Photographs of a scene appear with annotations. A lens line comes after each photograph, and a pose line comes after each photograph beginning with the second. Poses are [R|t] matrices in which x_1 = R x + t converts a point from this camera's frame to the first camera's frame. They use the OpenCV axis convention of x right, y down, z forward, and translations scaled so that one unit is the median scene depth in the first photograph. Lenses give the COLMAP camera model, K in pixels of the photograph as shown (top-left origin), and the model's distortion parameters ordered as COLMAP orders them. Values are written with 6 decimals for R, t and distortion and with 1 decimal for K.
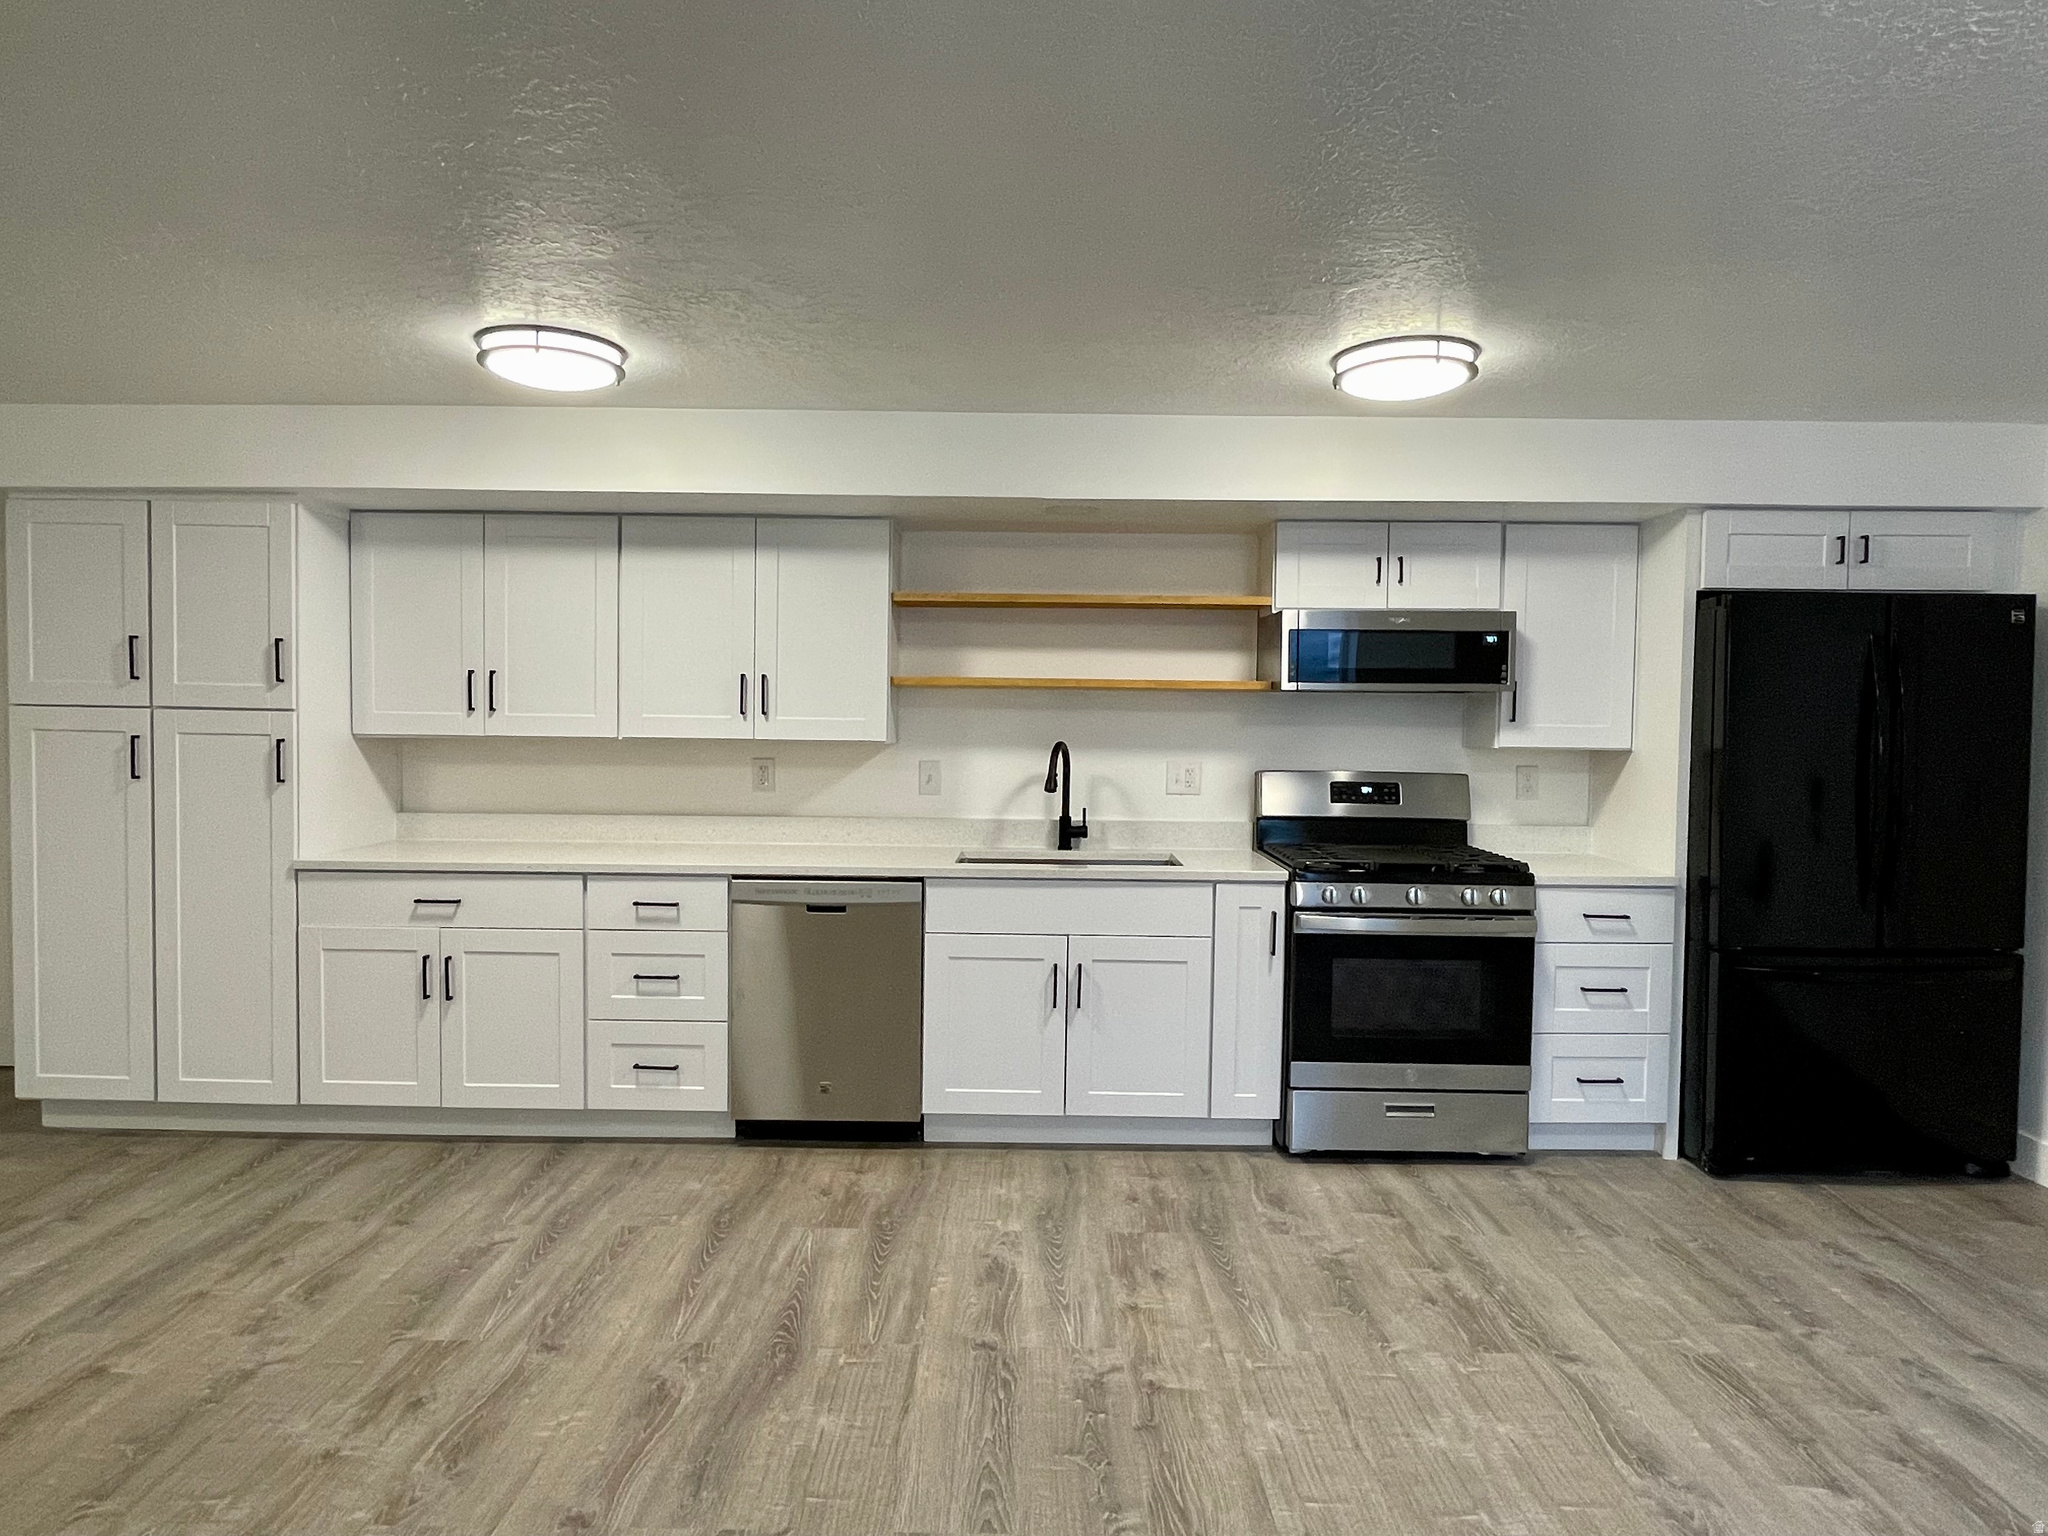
lens RADIAL K [[1213.8, 0, 1024.0], [0, 1213.8, 768.0], [0, 0, 1]] dist [-0.003957, -0.001609]
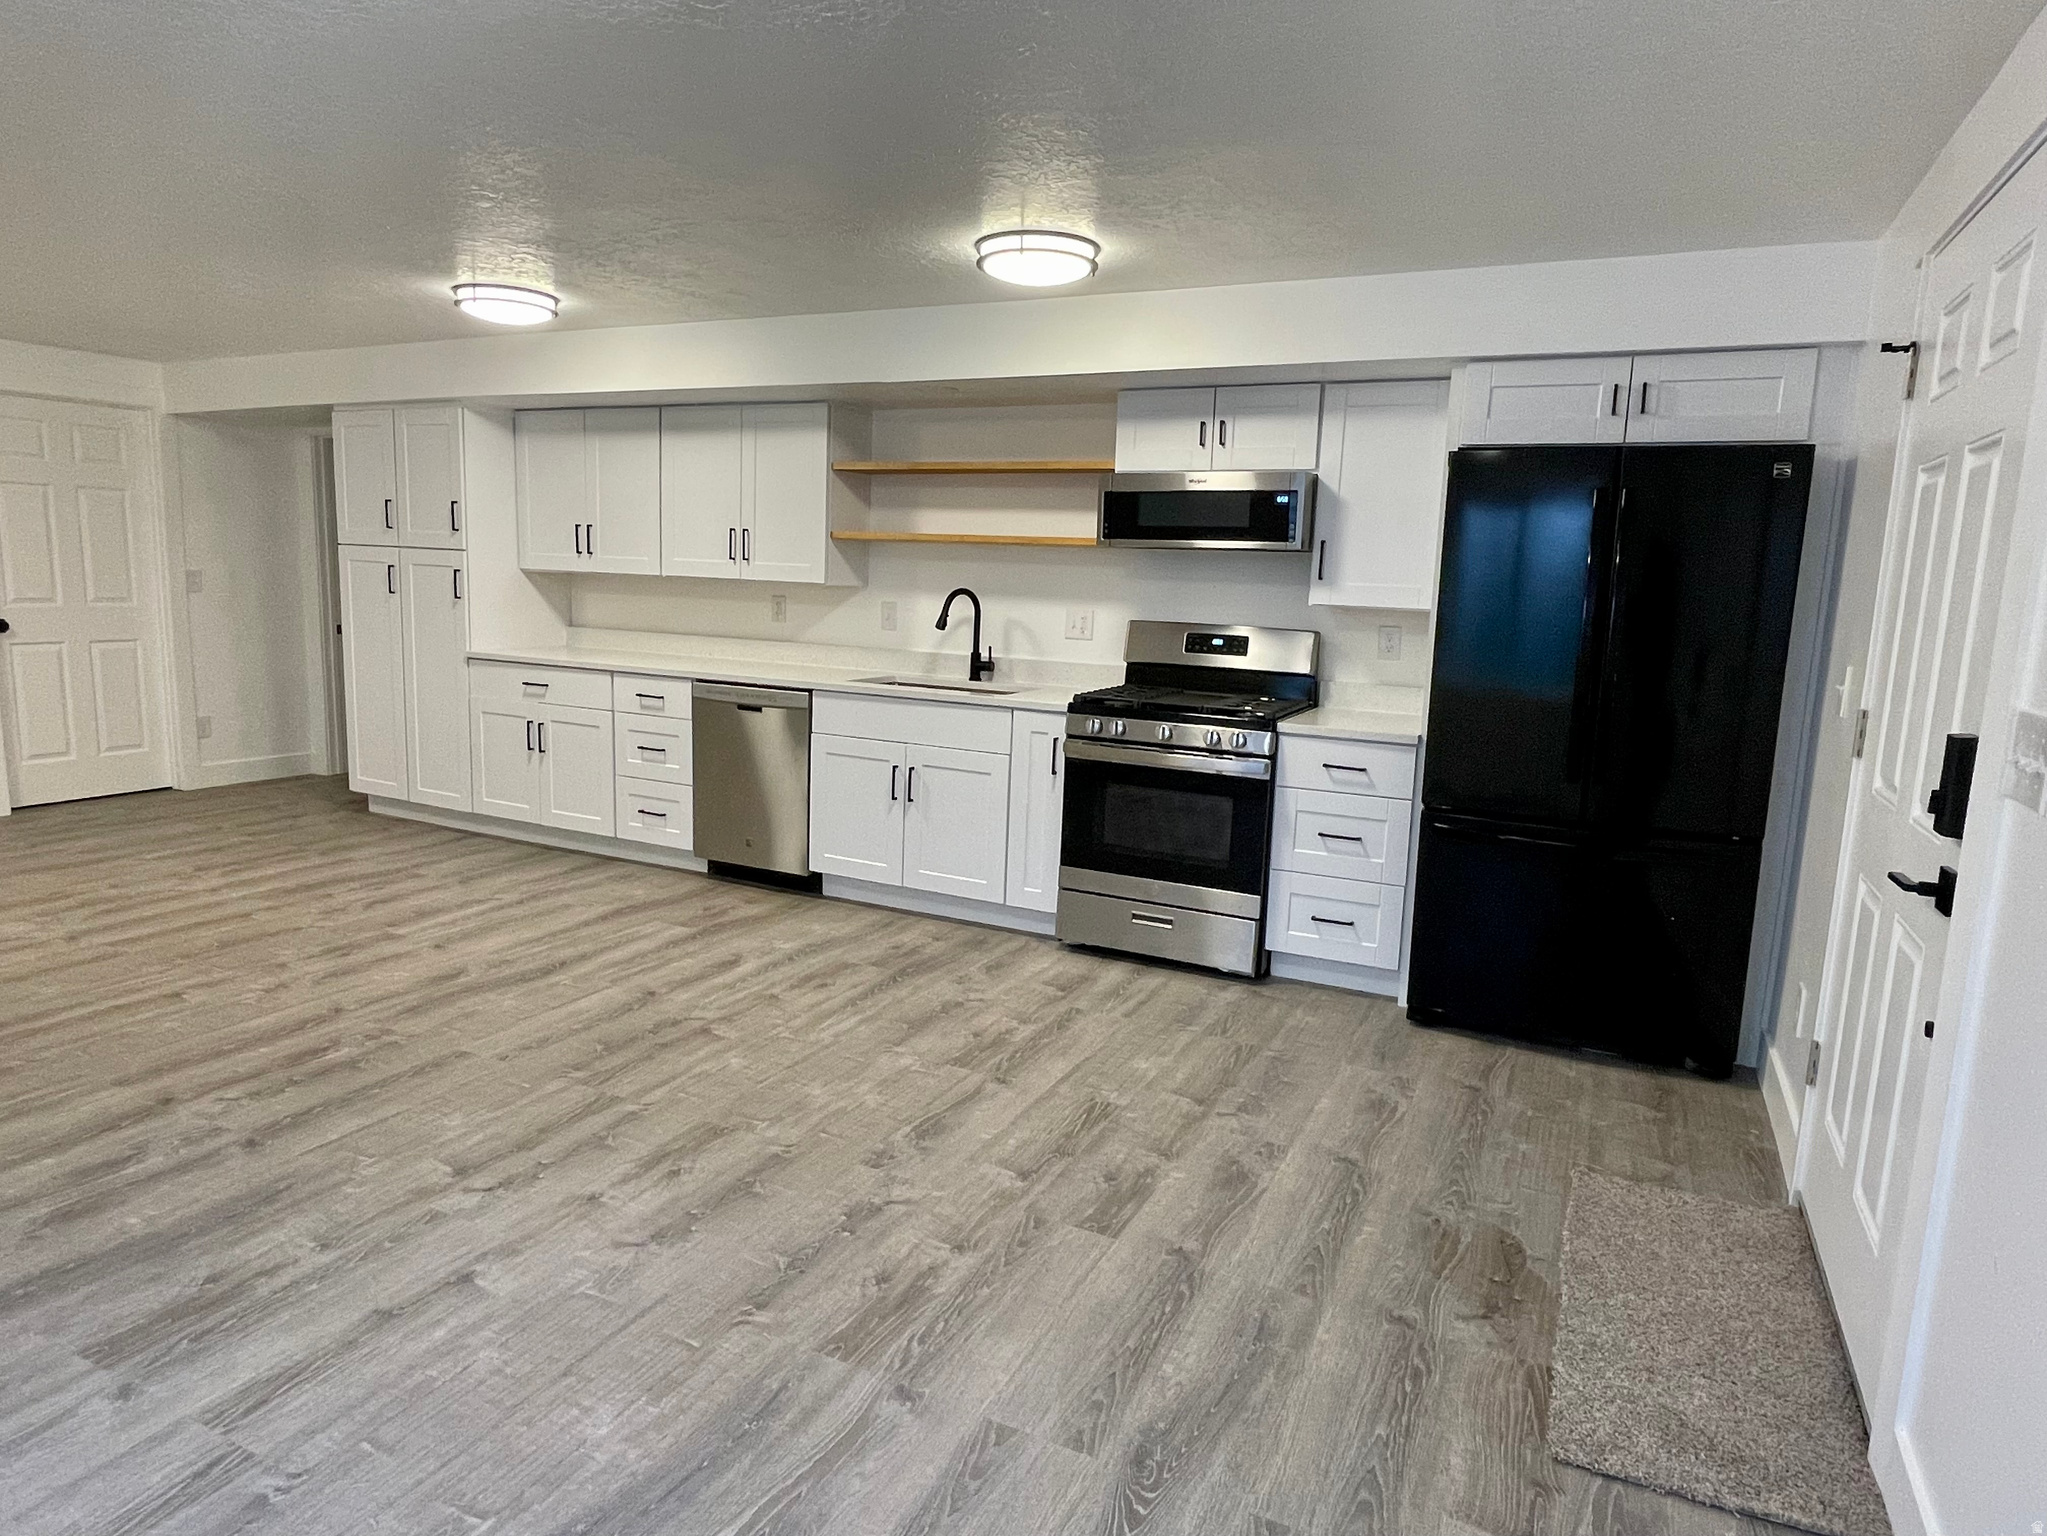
lens RADIAL K [[1213.2, 0, 1023.5], [0, 1213.2, 768.0], [0, 0, 1]] dist [-0.003957, -0.001609]
pose [[0.899045, 0.091406, -0.428210, 0.676802], [-0.045313, 0.992139, 0.116646, 0.013055], [0.435506, -0.085466, 0.896119, -0.059609]]
